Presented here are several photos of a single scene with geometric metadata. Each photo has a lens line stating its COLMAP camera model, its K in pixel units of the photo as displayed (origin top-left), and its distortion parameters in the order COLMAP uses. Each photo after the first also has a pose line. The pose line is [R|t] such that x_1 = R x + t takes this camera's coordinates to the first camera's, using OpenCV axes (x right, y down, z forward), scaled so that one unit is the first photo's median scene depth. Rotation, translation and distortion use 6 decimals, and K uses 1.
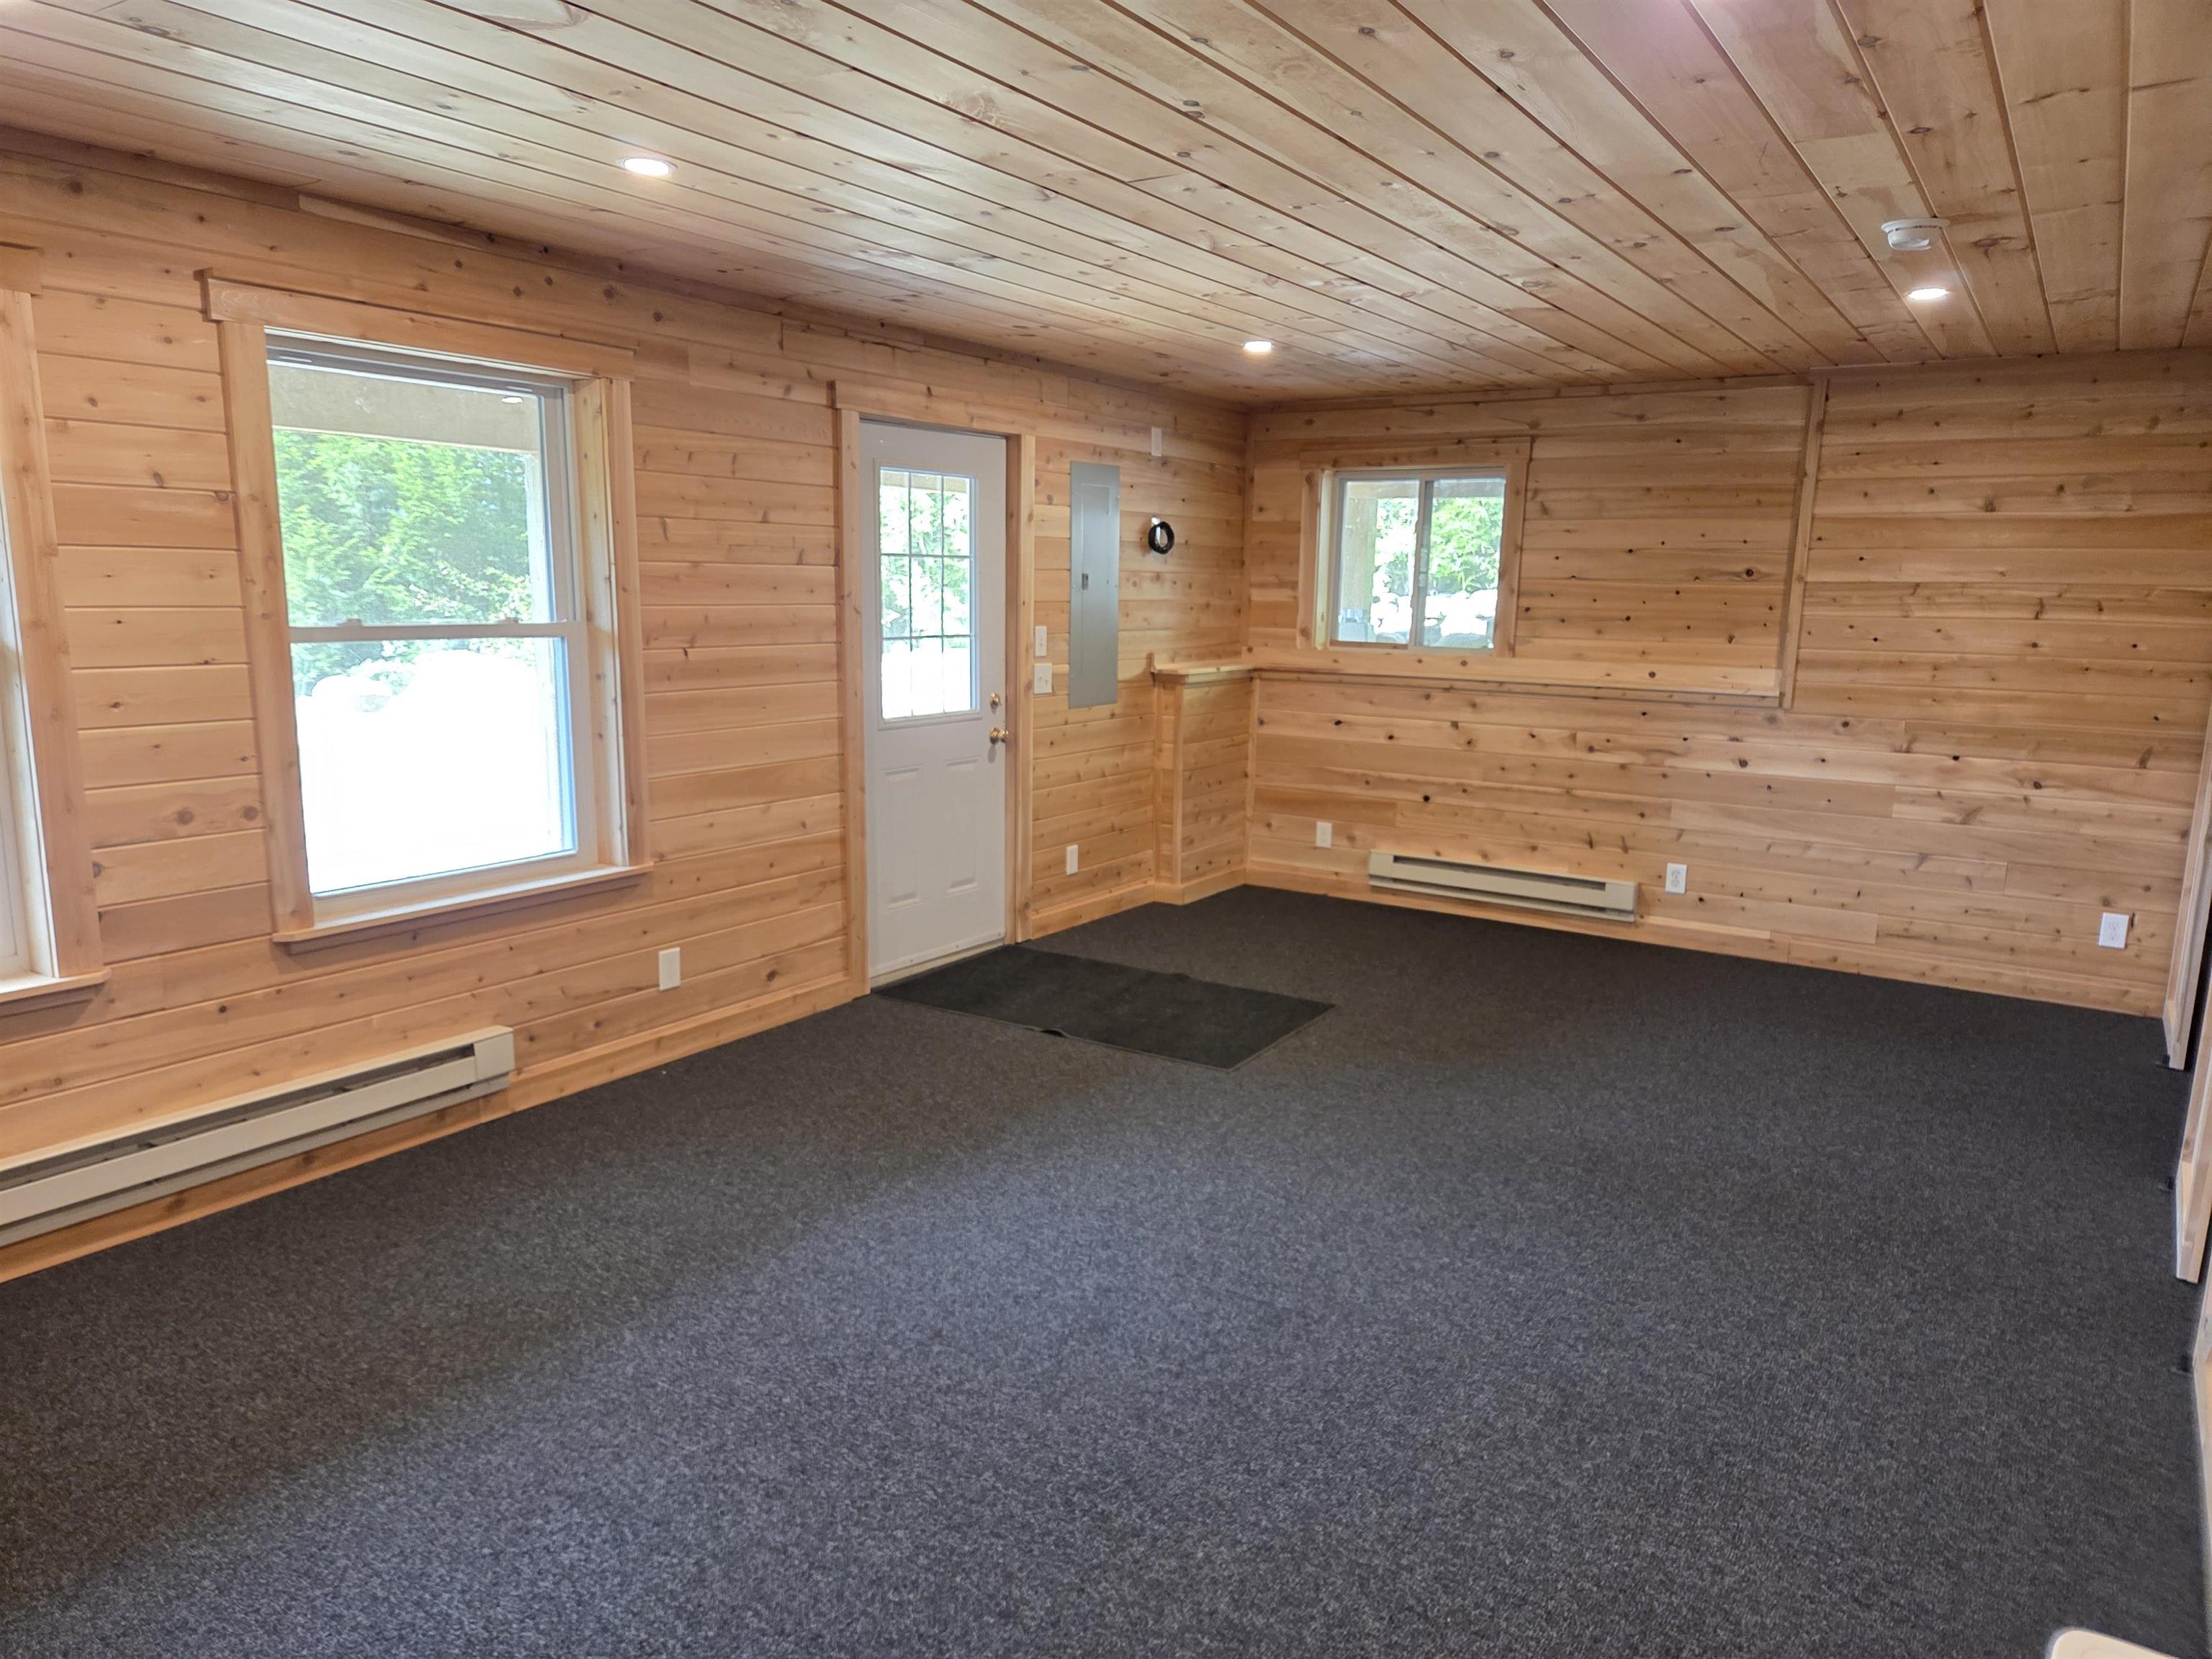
lens RADIAL K [[1491.1, 0, 1093.7], [0, 1491.1, 833.8], [0, 0, 1]] dist [0.014419, -0.004974]
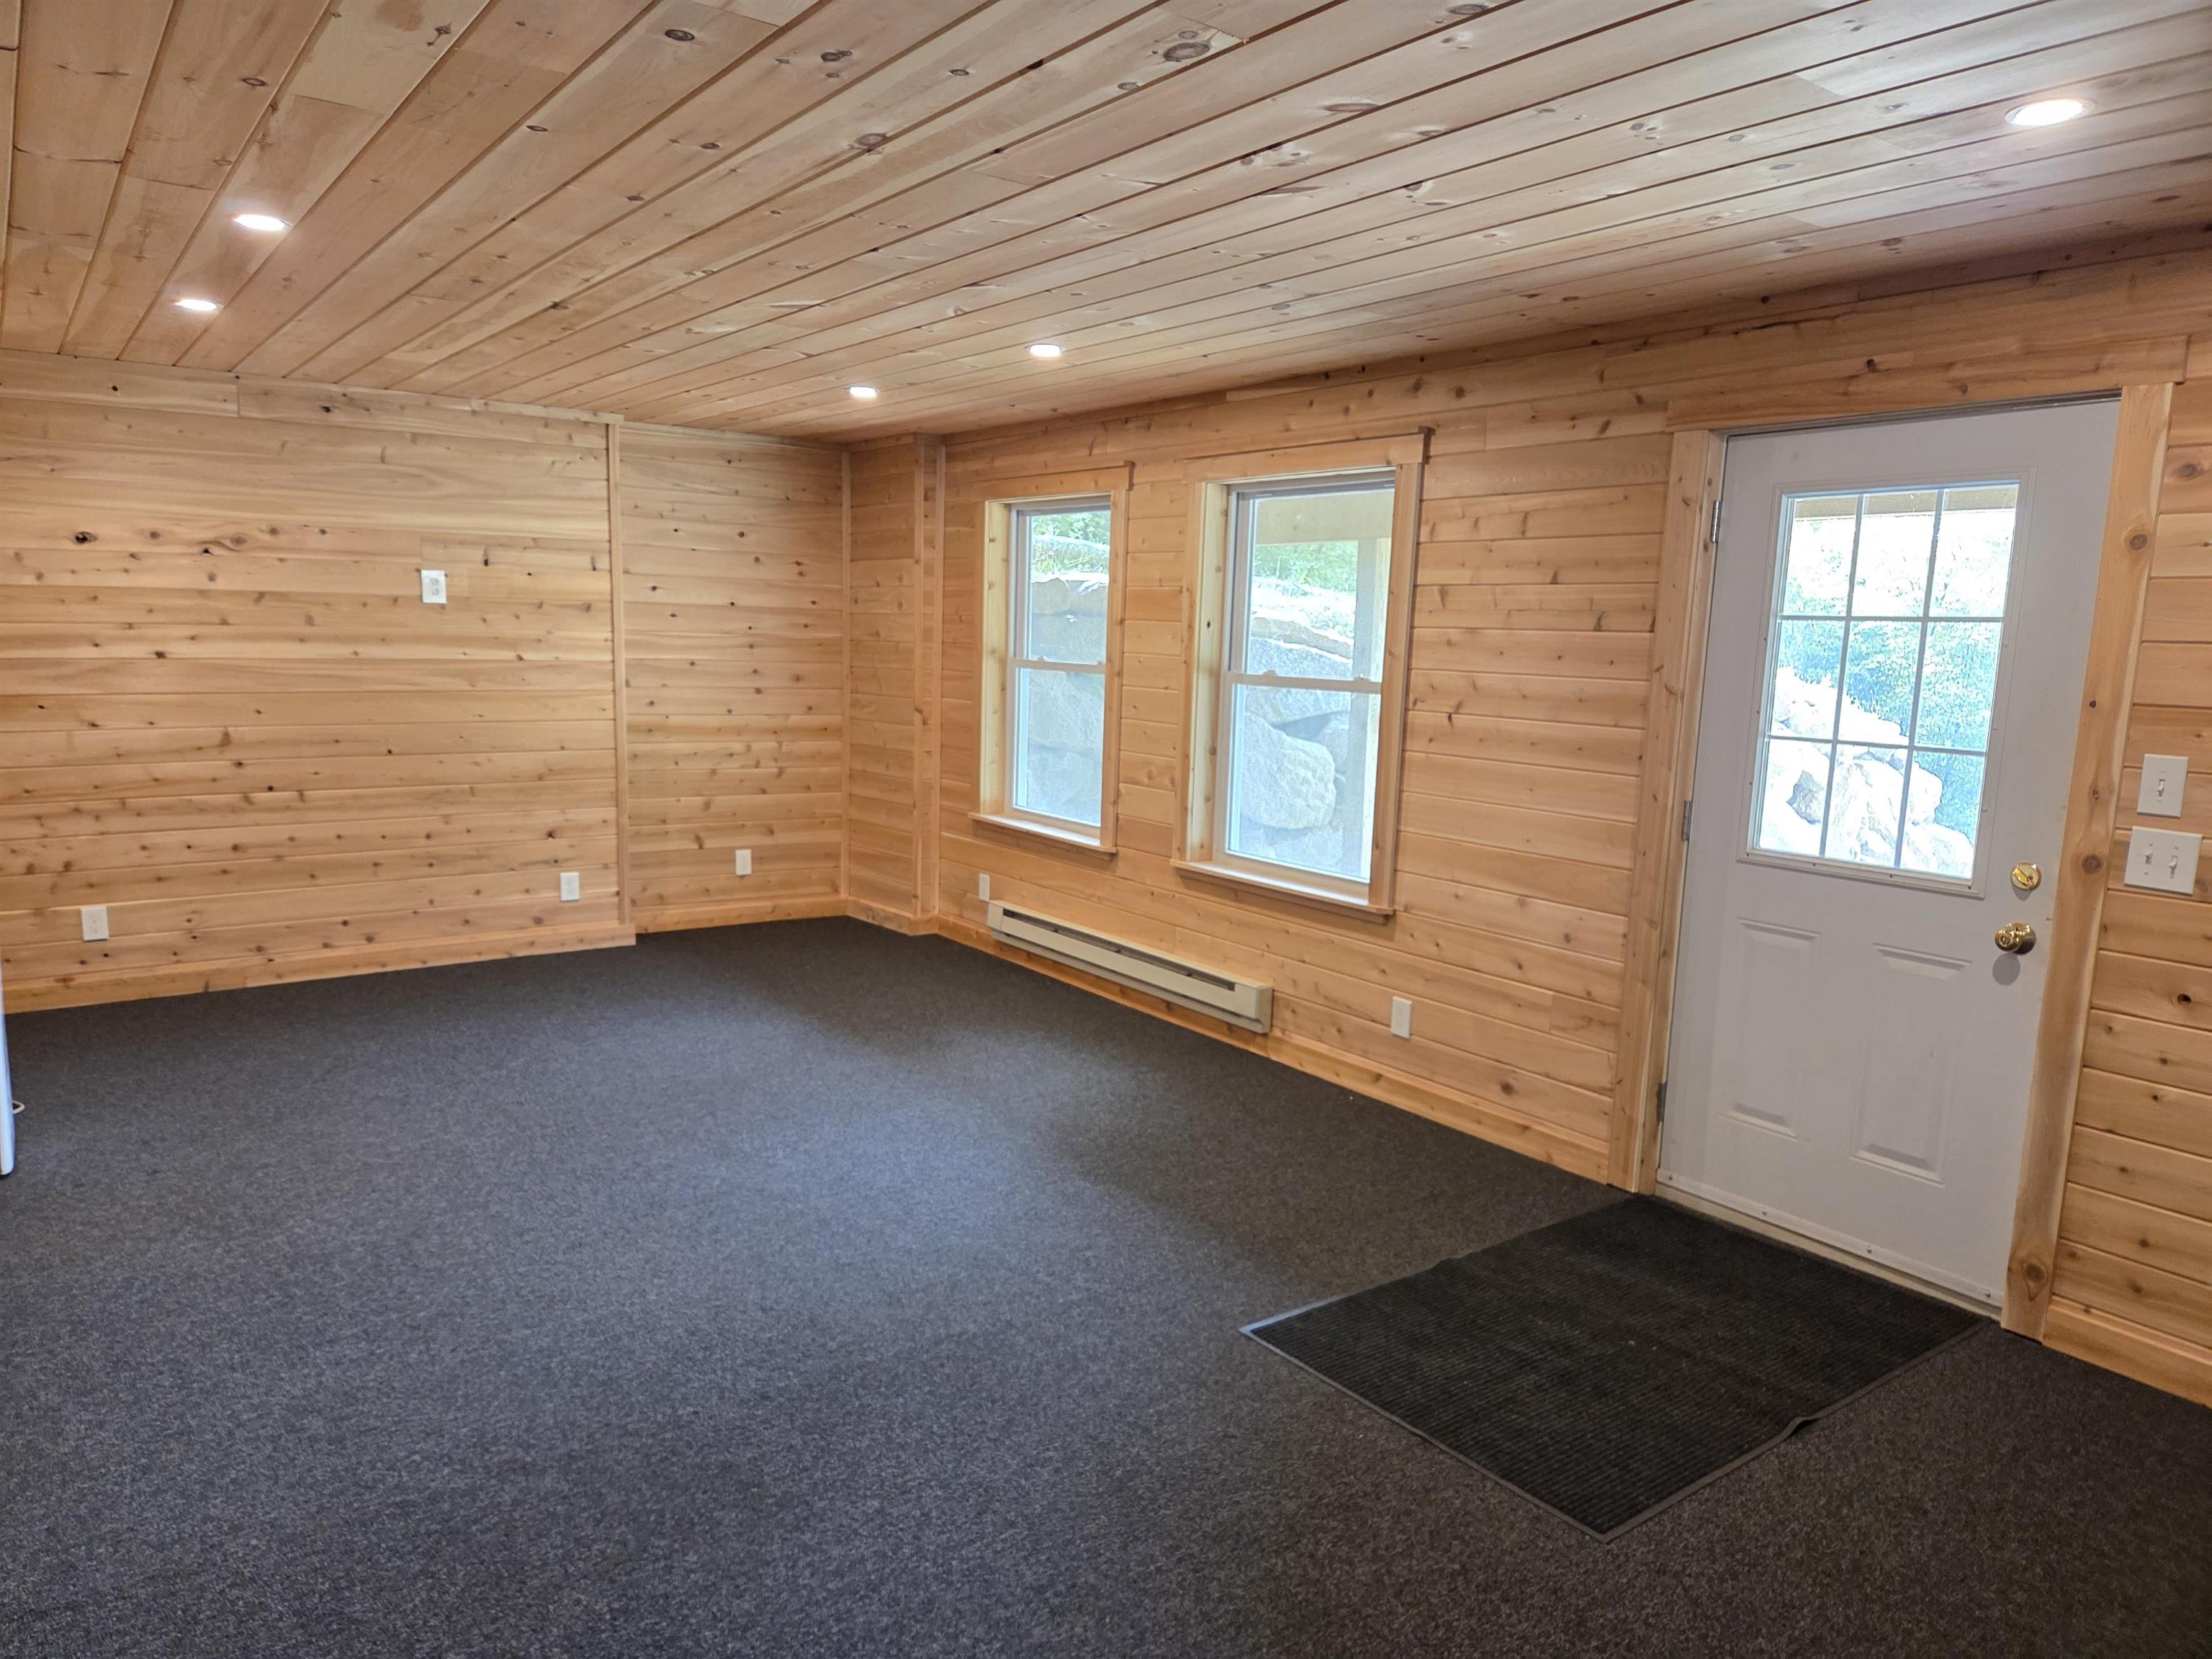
lens RADIAL K [[1491.1, 0, 1092.0], [0, 1491.1, 835.3], [0, 0, 1]] dist [0.014419, -0.004974]
pose [[-0.368237, 0.102099, -0.924109, 0.741476], [-0.191616, 0.964279, 0.182892, -0.180173], [0.909772, 0.244422, -0.335519, 1.122549]]
